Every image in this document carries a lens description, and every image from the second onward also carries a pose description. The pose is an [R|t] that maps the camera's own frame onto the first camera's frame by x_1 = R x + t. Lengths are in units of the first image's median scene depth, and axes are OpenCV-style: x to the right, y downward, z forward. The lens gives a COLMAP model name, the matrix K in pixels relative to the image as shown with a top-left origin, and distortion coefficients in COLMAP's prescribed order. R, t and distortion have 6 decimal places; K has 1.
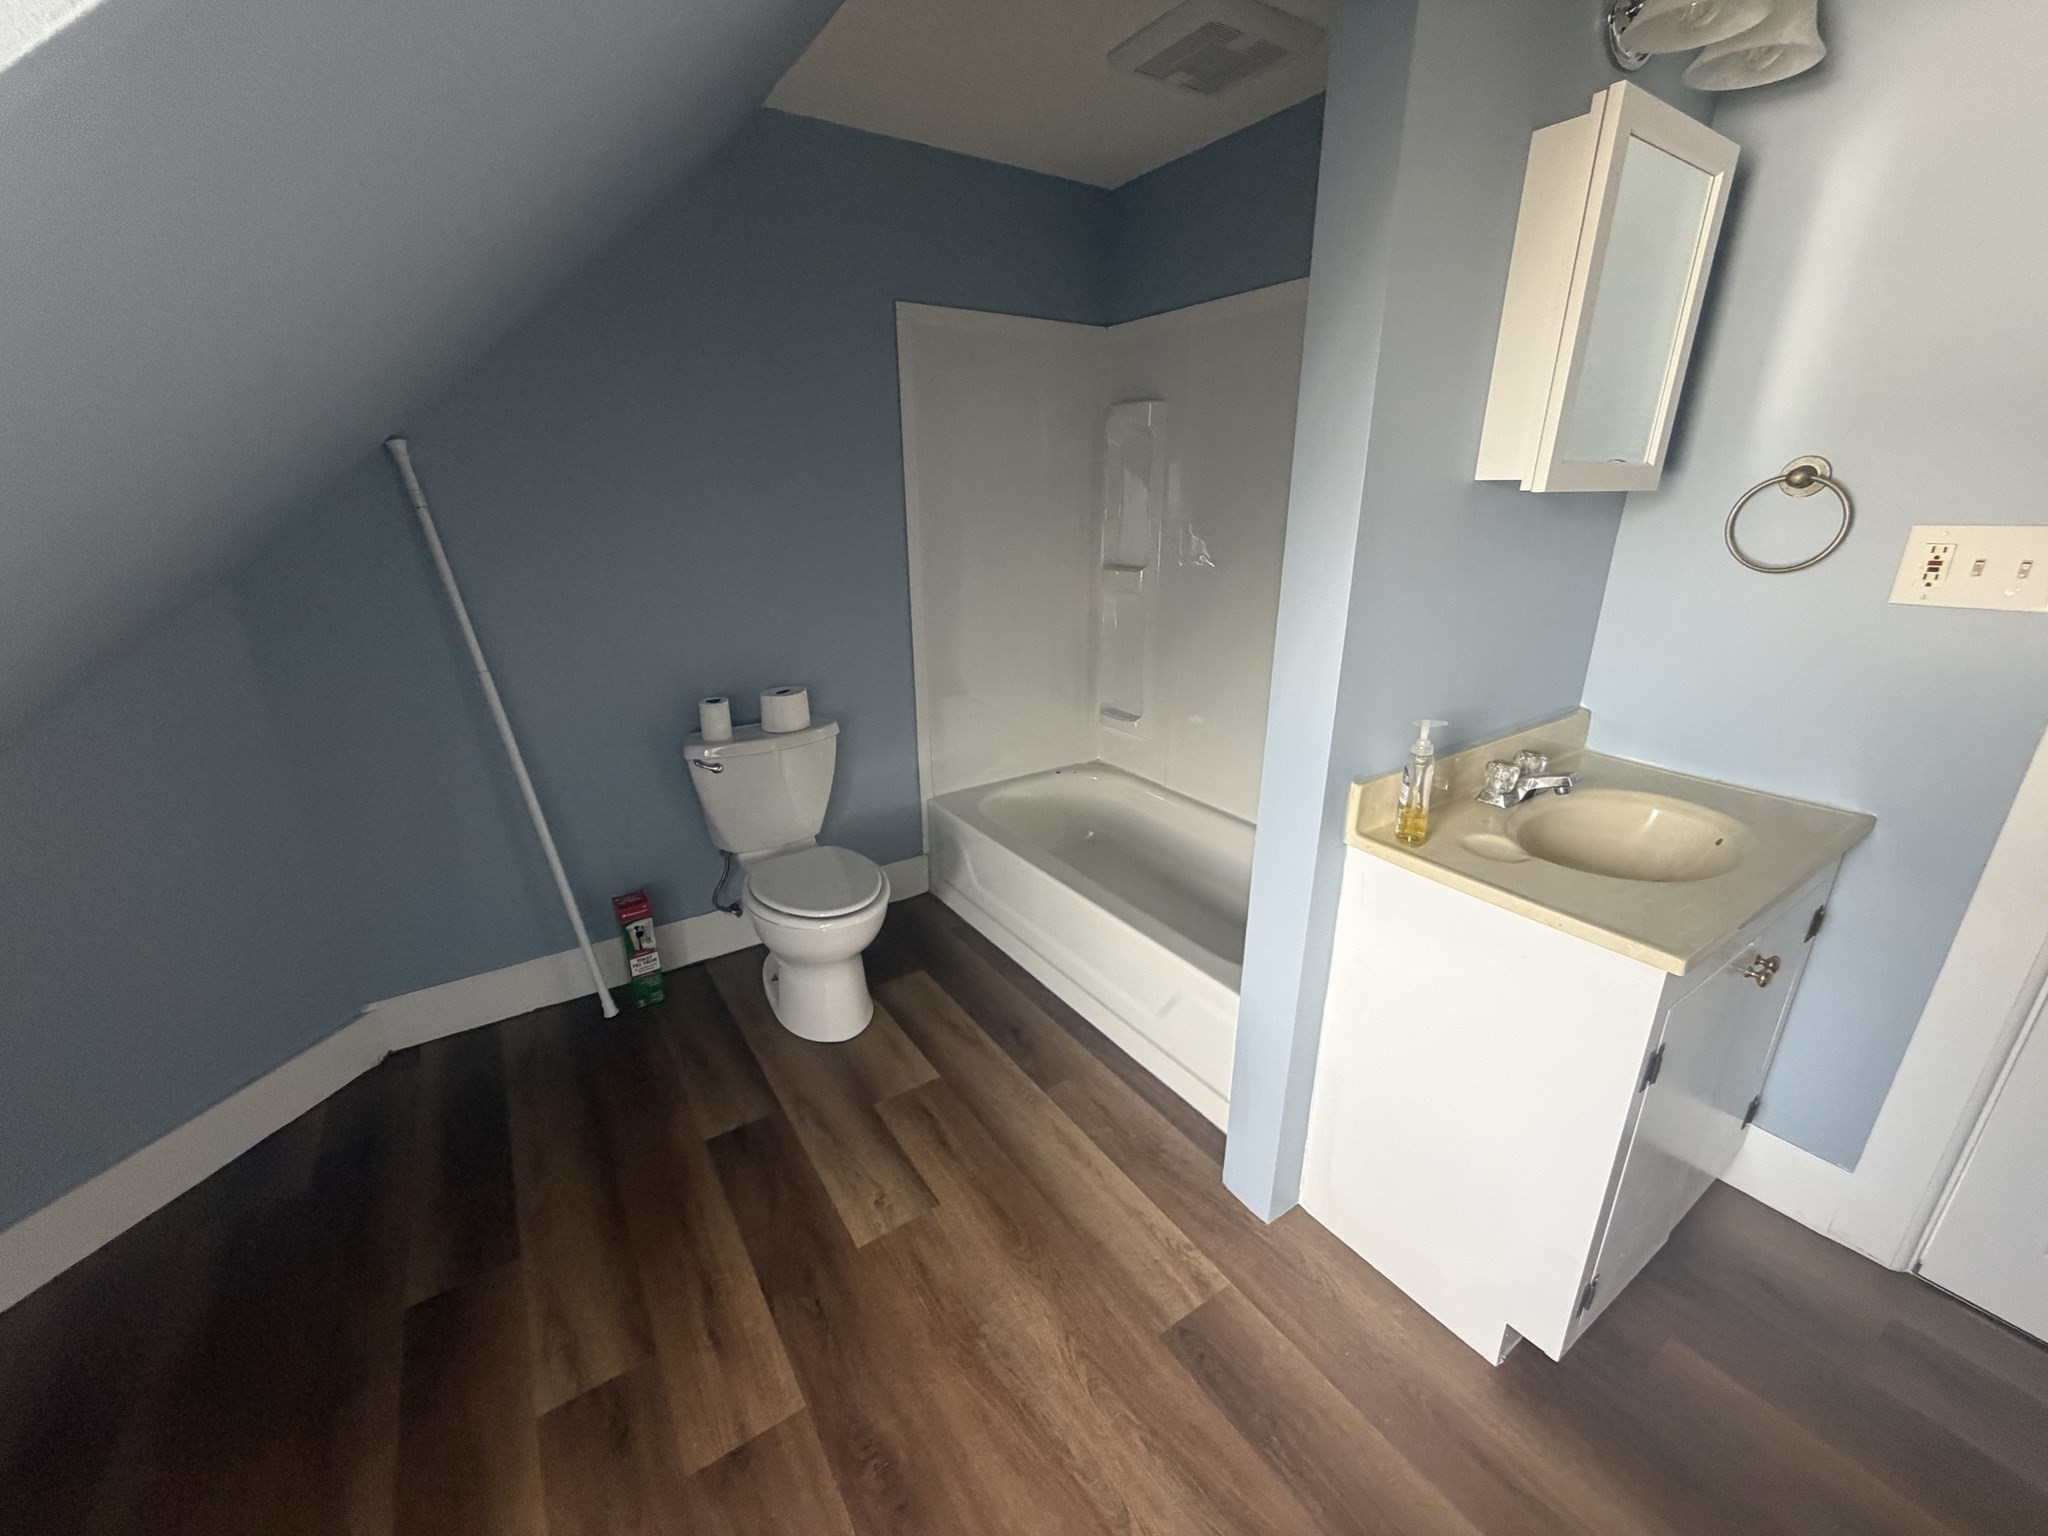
lens RADIAL K [[815.8, 0, 1019.6], [0, 815.8, 768.2], [0, 0, 1]] dist [0.000540, 0.000217]
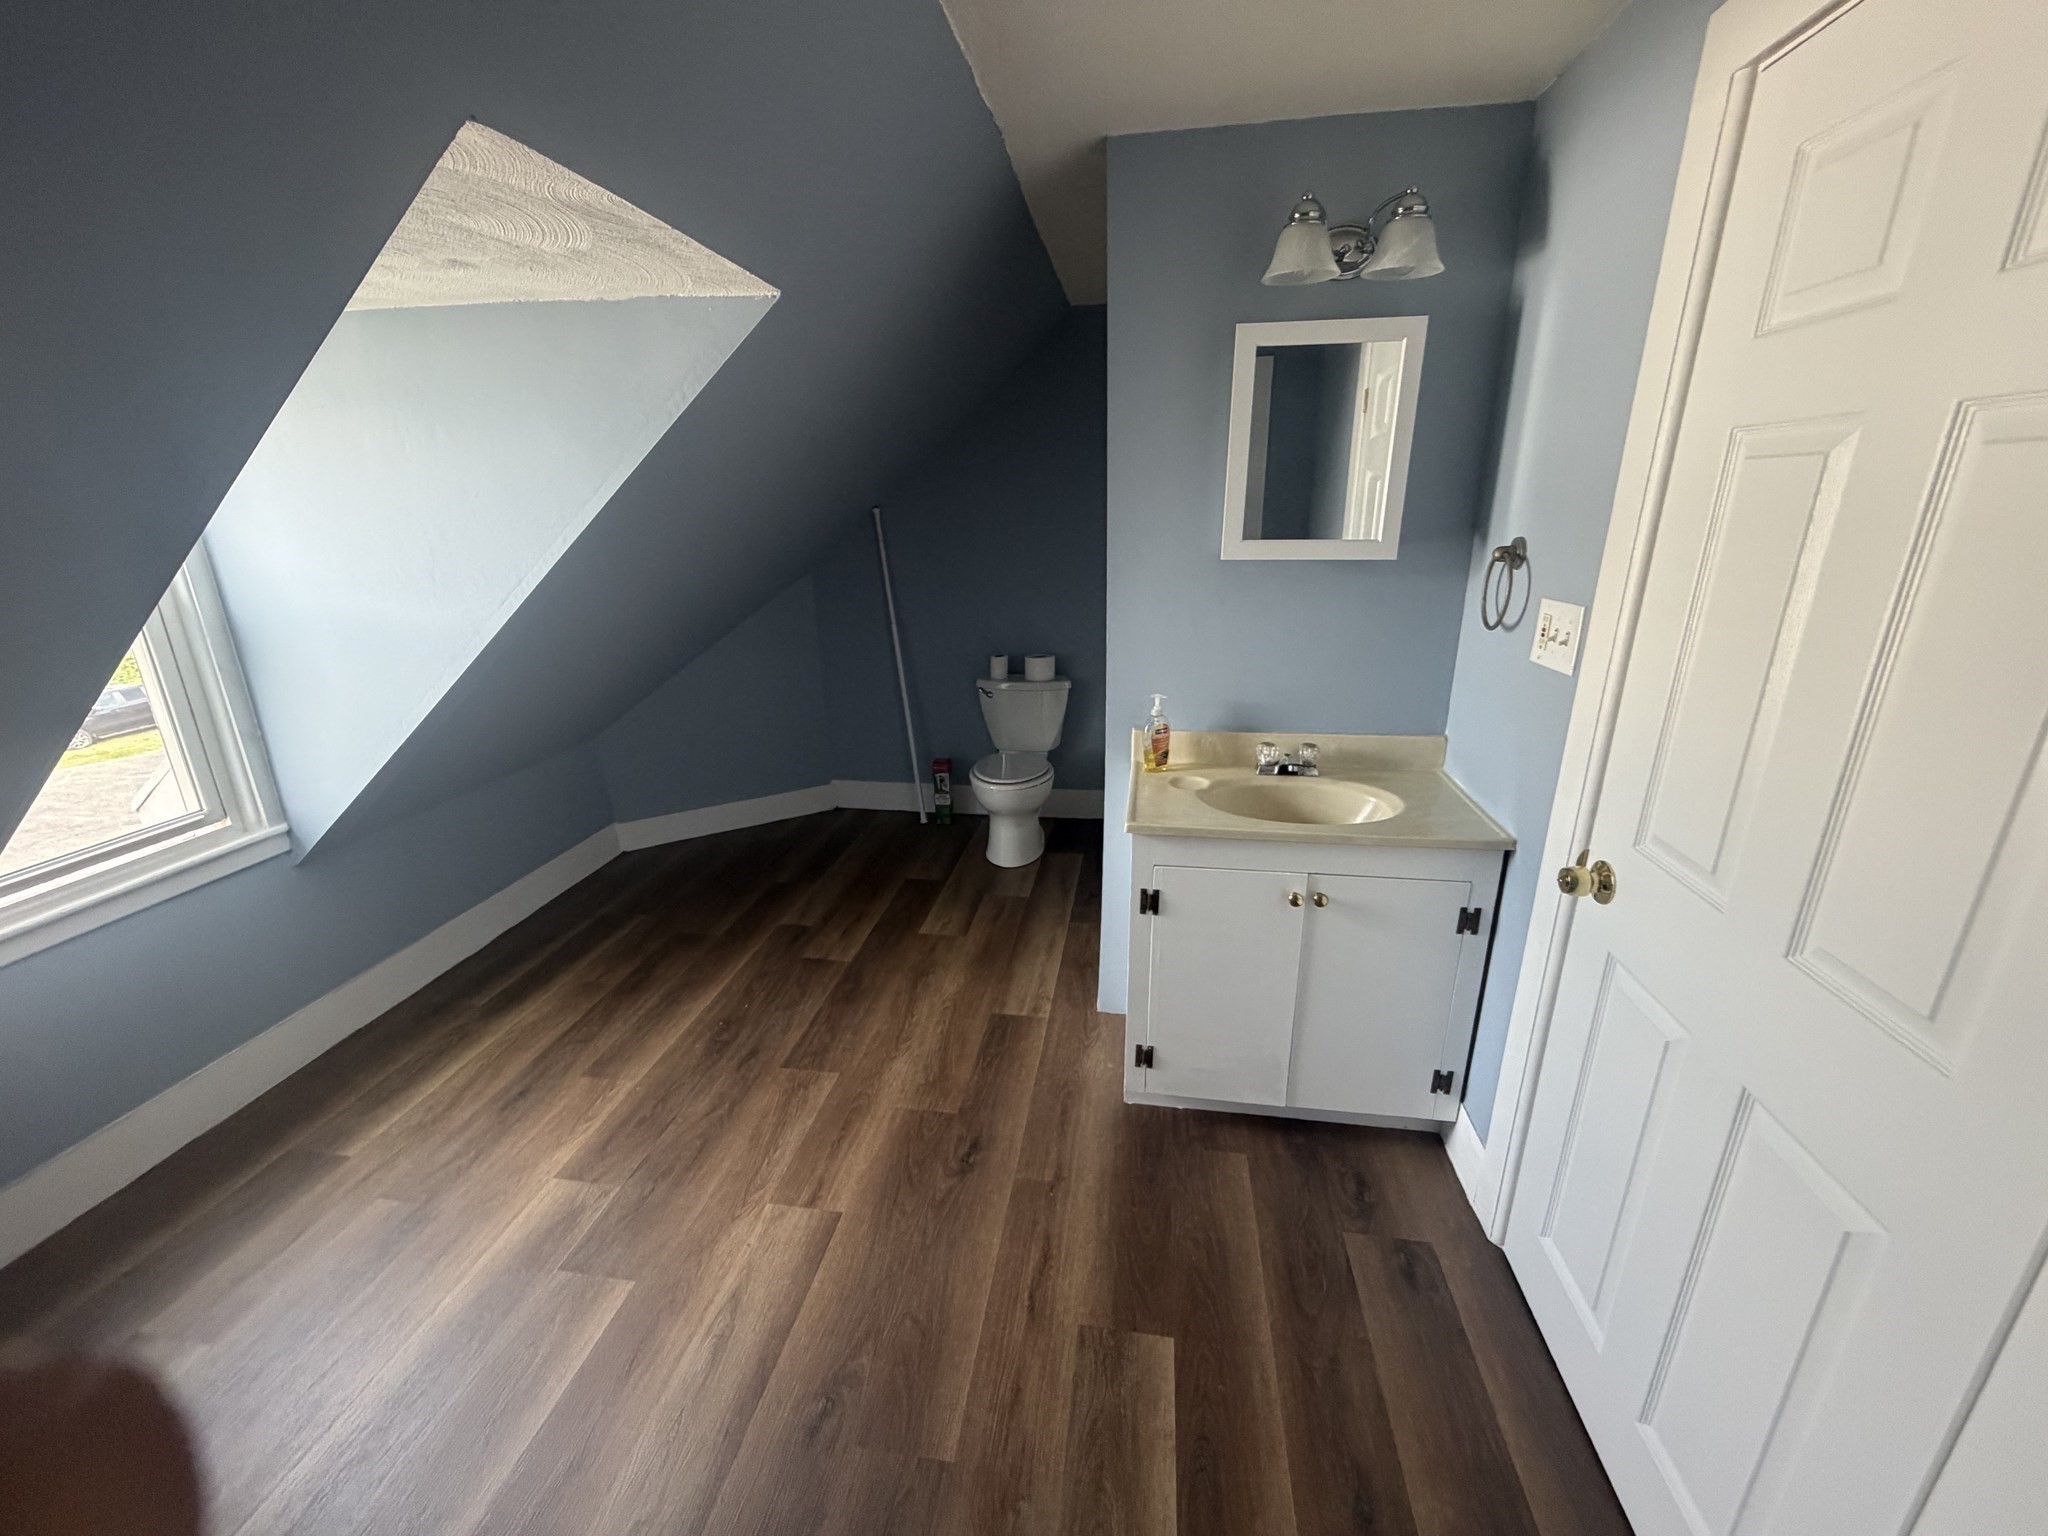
lens RADIAL K [[815.8, 0, 1019.6], [0, 815.8, 768.2], [0, 0, 1]] dist [0.000540, 0.000217]
pose [[0.736907, 0.204845, -0.644210, 0.991848], [-0.208956, 0.975336, 0.071114, 0.020328], [0.642888, 0.082207, 0.761536, -0.298980]]
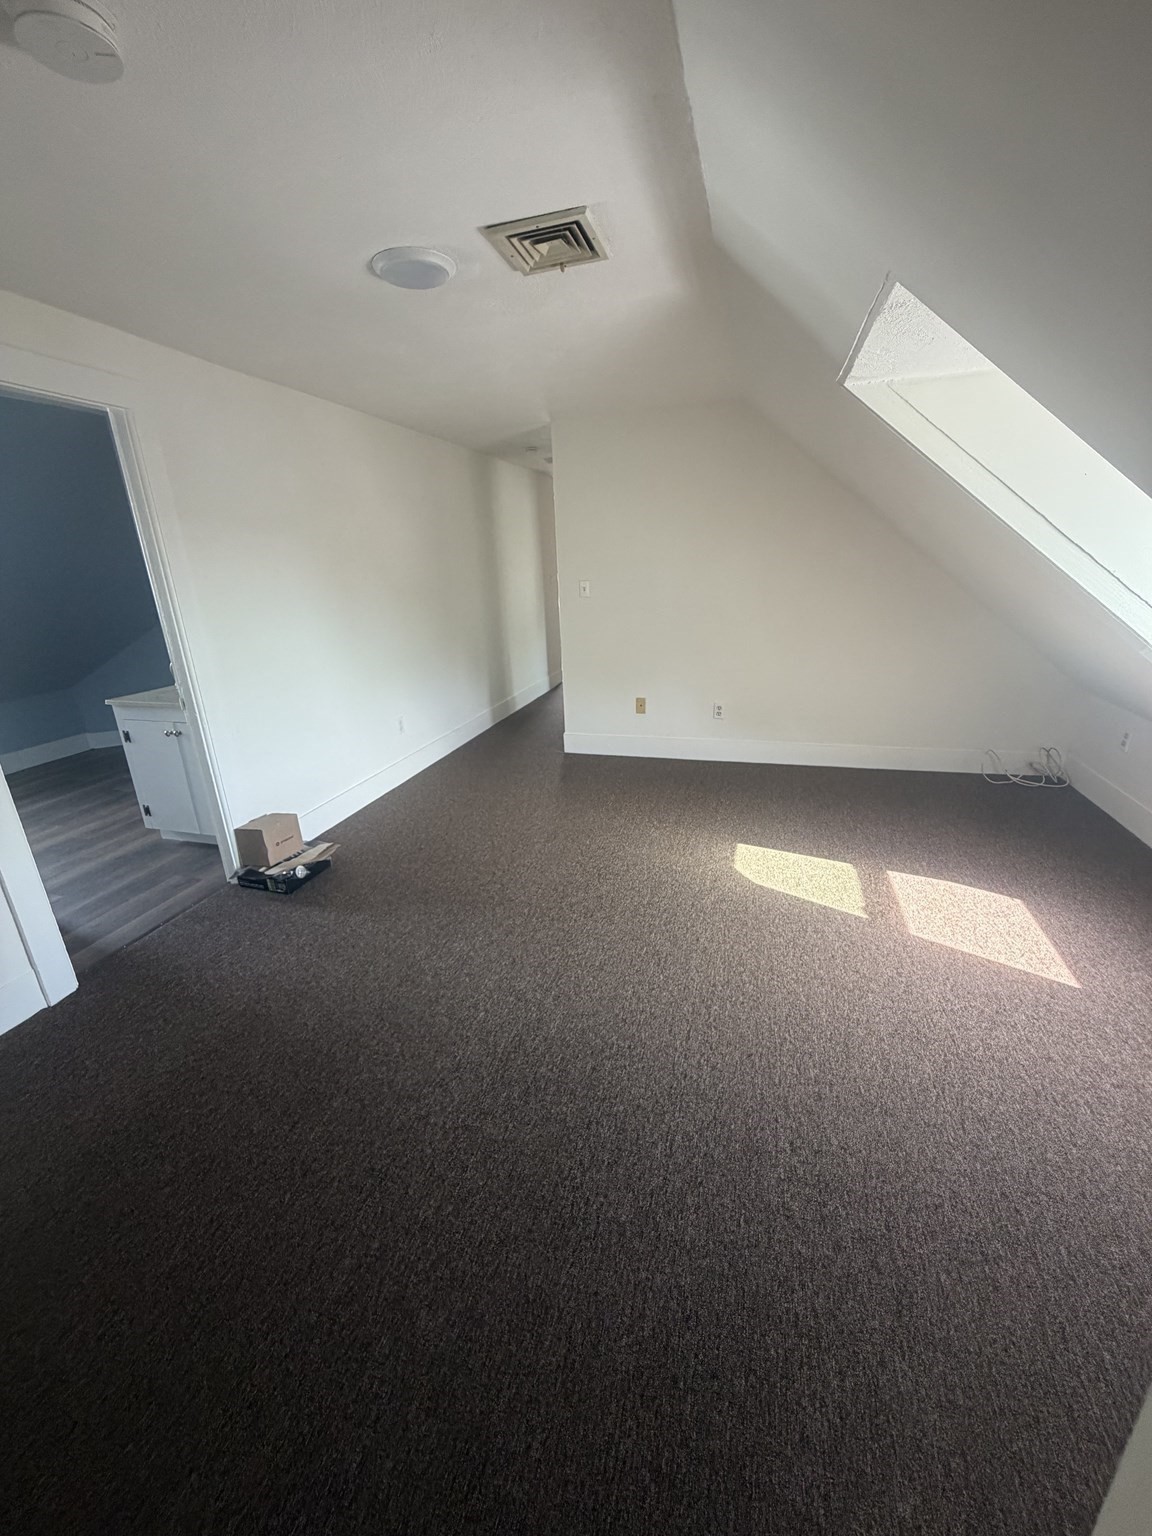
lens RADIAL K [[611.9, 0, 575.6], [0, 611.9, 764.6], [0, 0, 1]] dist [0.000540, 0.000217]
pose [[0.644913, 0.227573, -0.729587, 2.738607], [-0.213632, 0.970263, 0.113806, -0.184173], [0.733791, 0.082469, 0.674352, 0.437491]]
